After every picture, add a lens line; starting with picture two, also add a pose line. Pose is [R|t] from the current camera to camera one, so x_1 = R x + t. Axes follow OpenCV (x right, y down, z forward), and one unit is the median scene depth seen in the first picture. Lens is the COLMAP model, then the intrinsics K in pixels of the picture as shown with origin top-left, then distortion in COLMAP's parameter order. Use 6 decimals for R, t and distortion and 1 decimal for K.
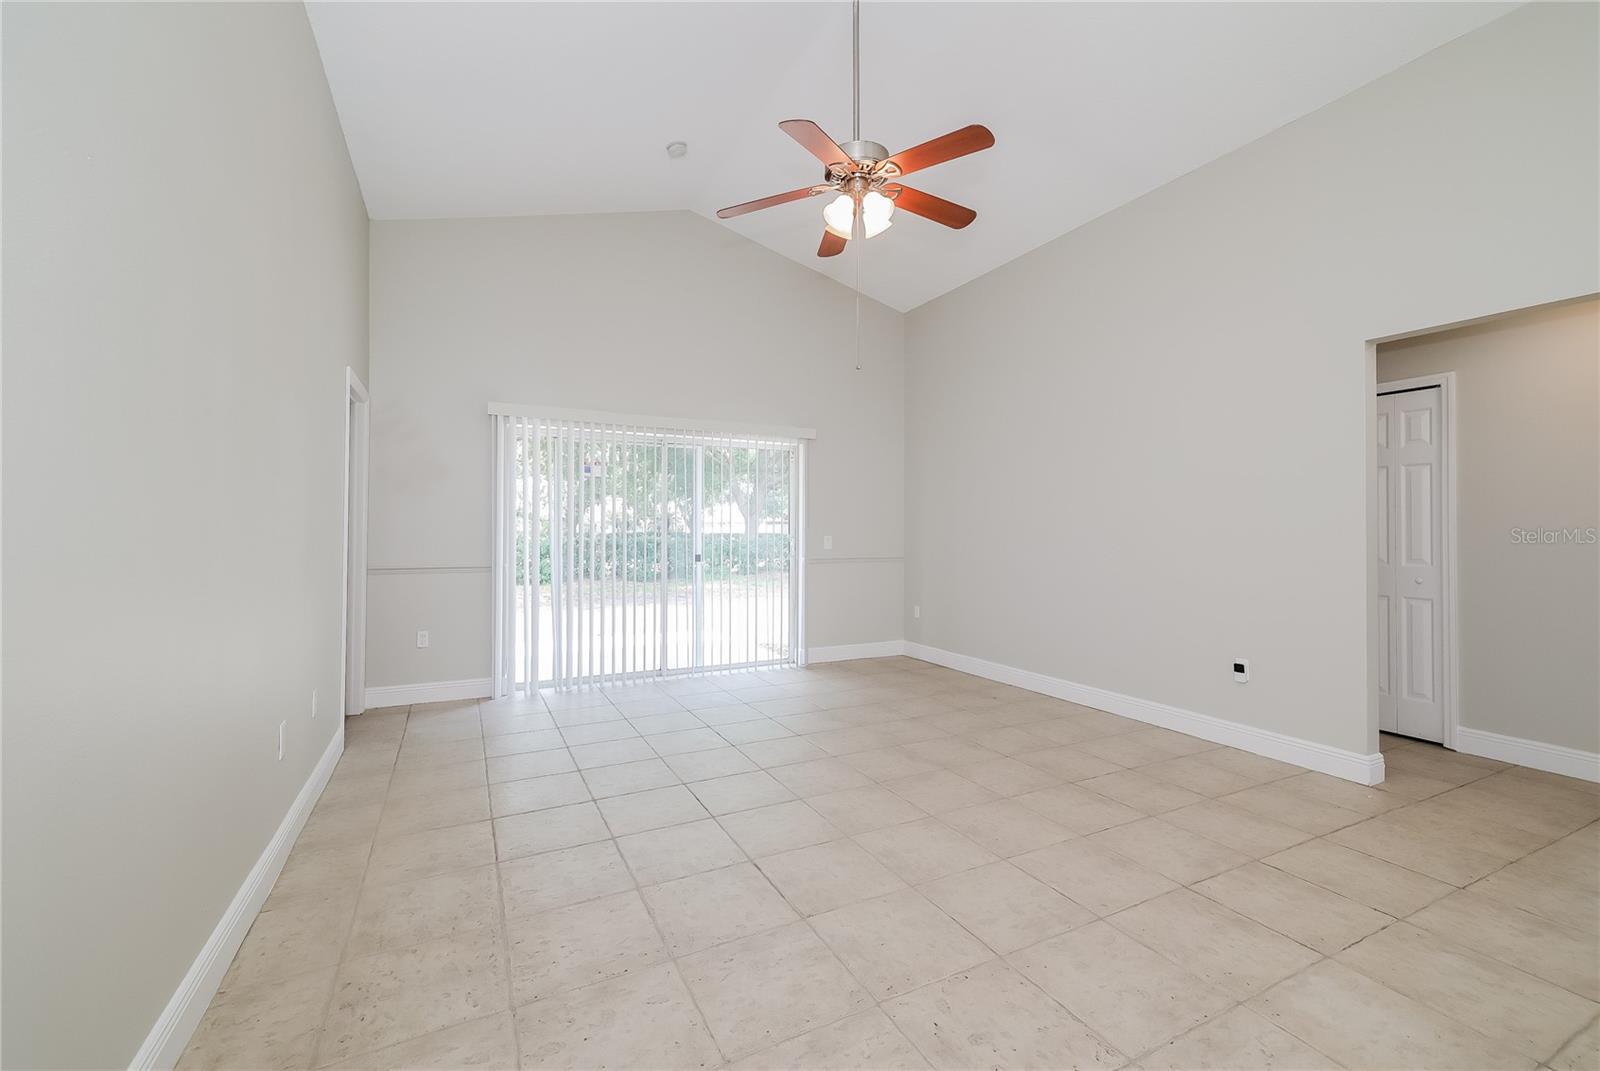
lens RADIAL K [[666.1, 0, 795.9], [0, 666.1, 536.0], [0, 0, 1]] dist [0.011118, -0.000185]
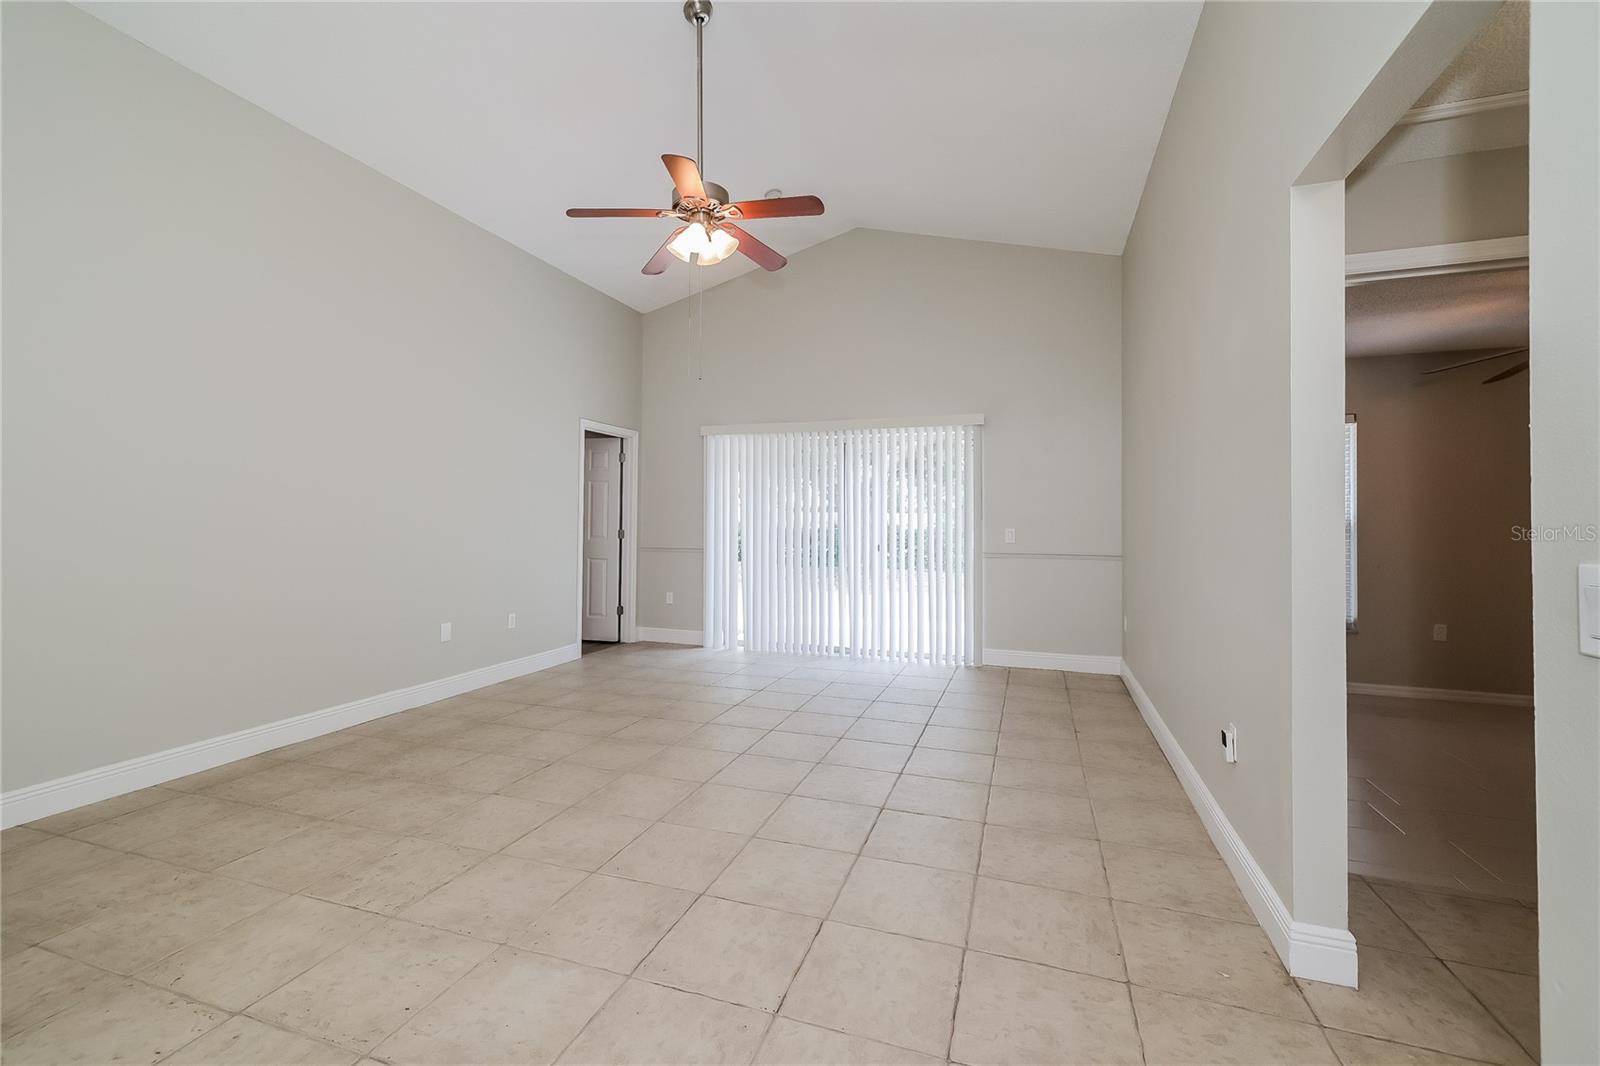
lens RADIAL K [[666.1, 0, 800.0], [0, 666.1, 523.2], [0, 0, 1]] dist [0.011118, -0.000185]
pose [[0.697395, 0.001825, -0.716685, 0.892379], [-0.008165, 0.999952, -0.005399, 0.000283], [0.716641, 0.009617, 0.697376, 0.284510]]
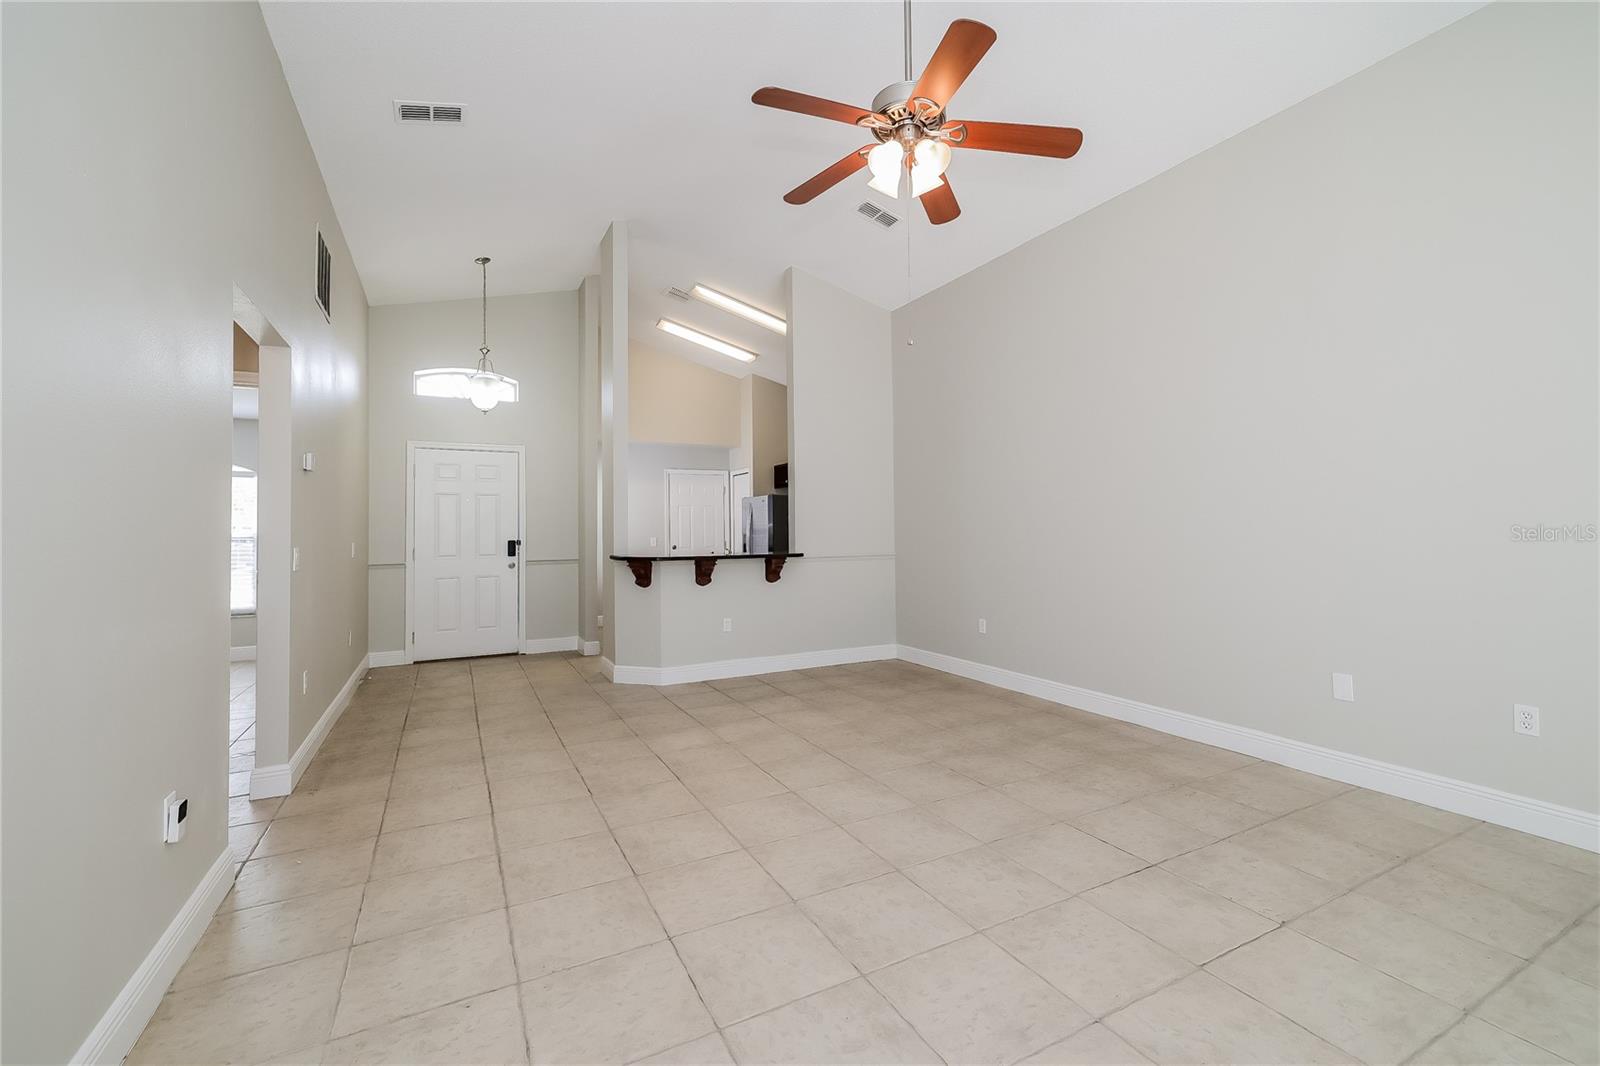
lens RADIAL K [[666.1, 0, 804.6], [0, 666.1, 521.7], [0, 0, 1]] dist [0.011118, -0.000185]
pose [[-0.999709, 0.008084, -0.022727, 0.222432], [0.008339, 0.999903, -0.011154, -0.009713], [0.022635, -0.011340, -0.999679, 1.613541]]
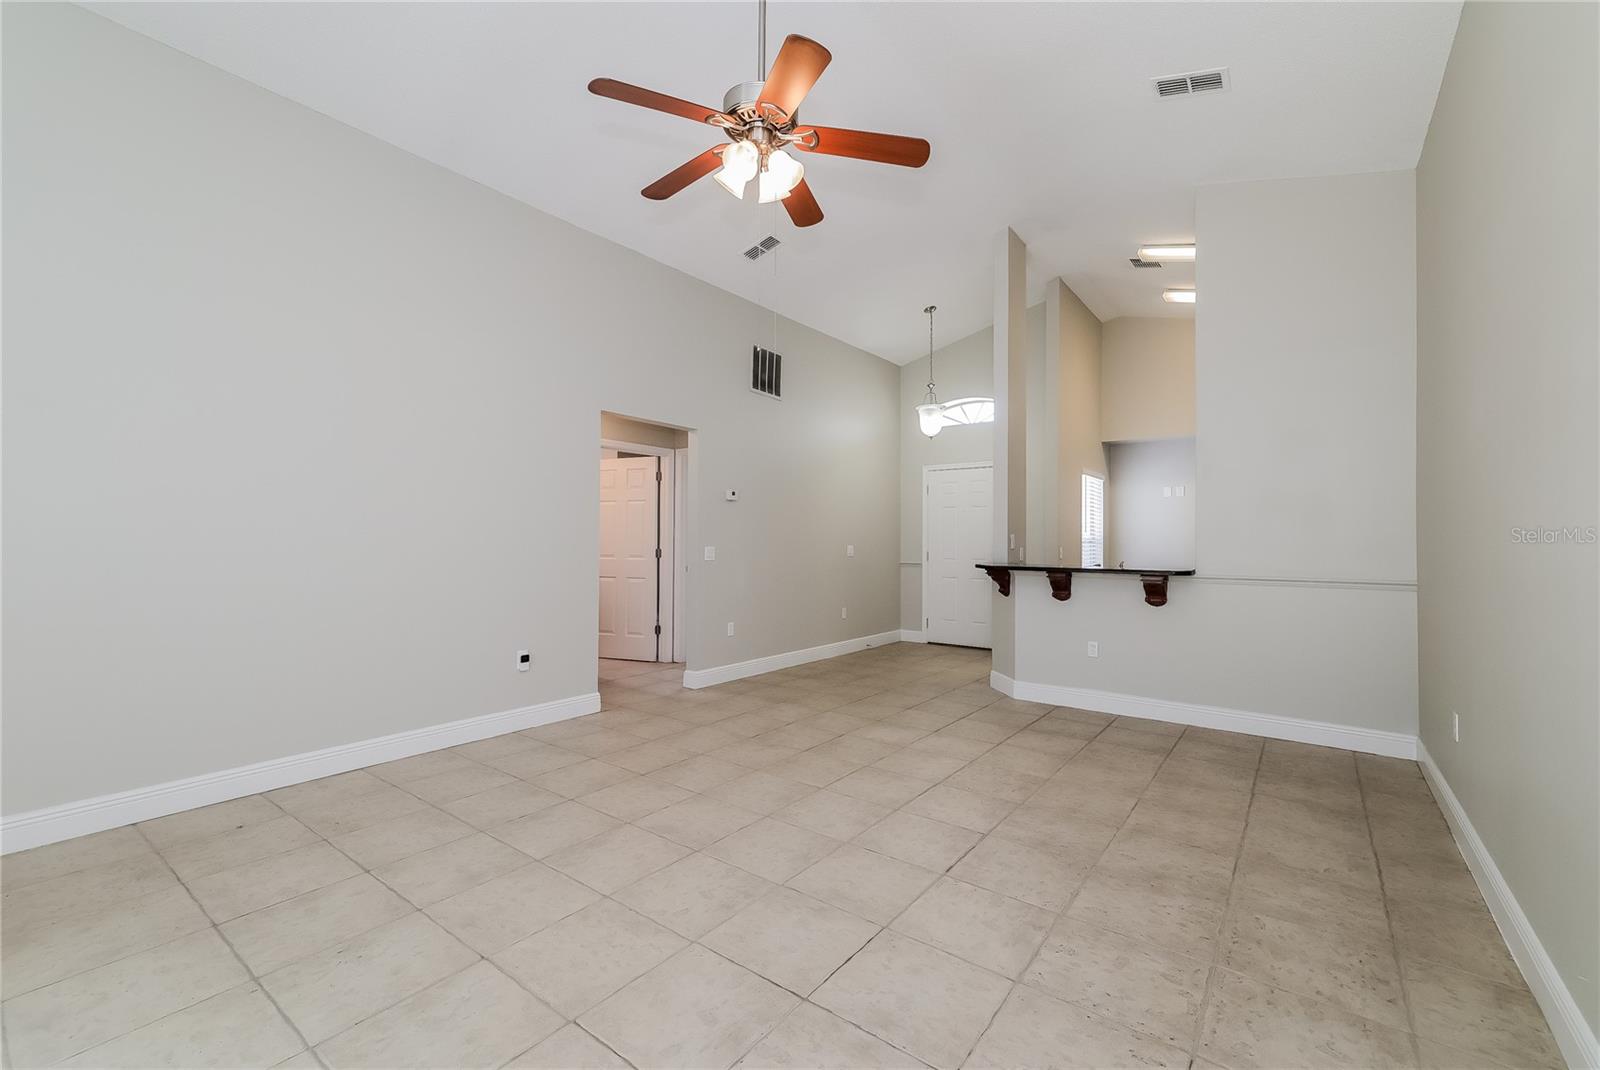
lens RADIAL K [[666.1, 0, 806.1], [0, 666.1, 541.2], [0, 0, 1]] dist [0.011118, -0.000185]
pose [[-0.443540, -0.002836, 0.896250, -0.607937], [-0.001972, 0.999996, 0.002188, -0.006169], [-0.896252, -0.000797, -0.443544, 1.146227]]
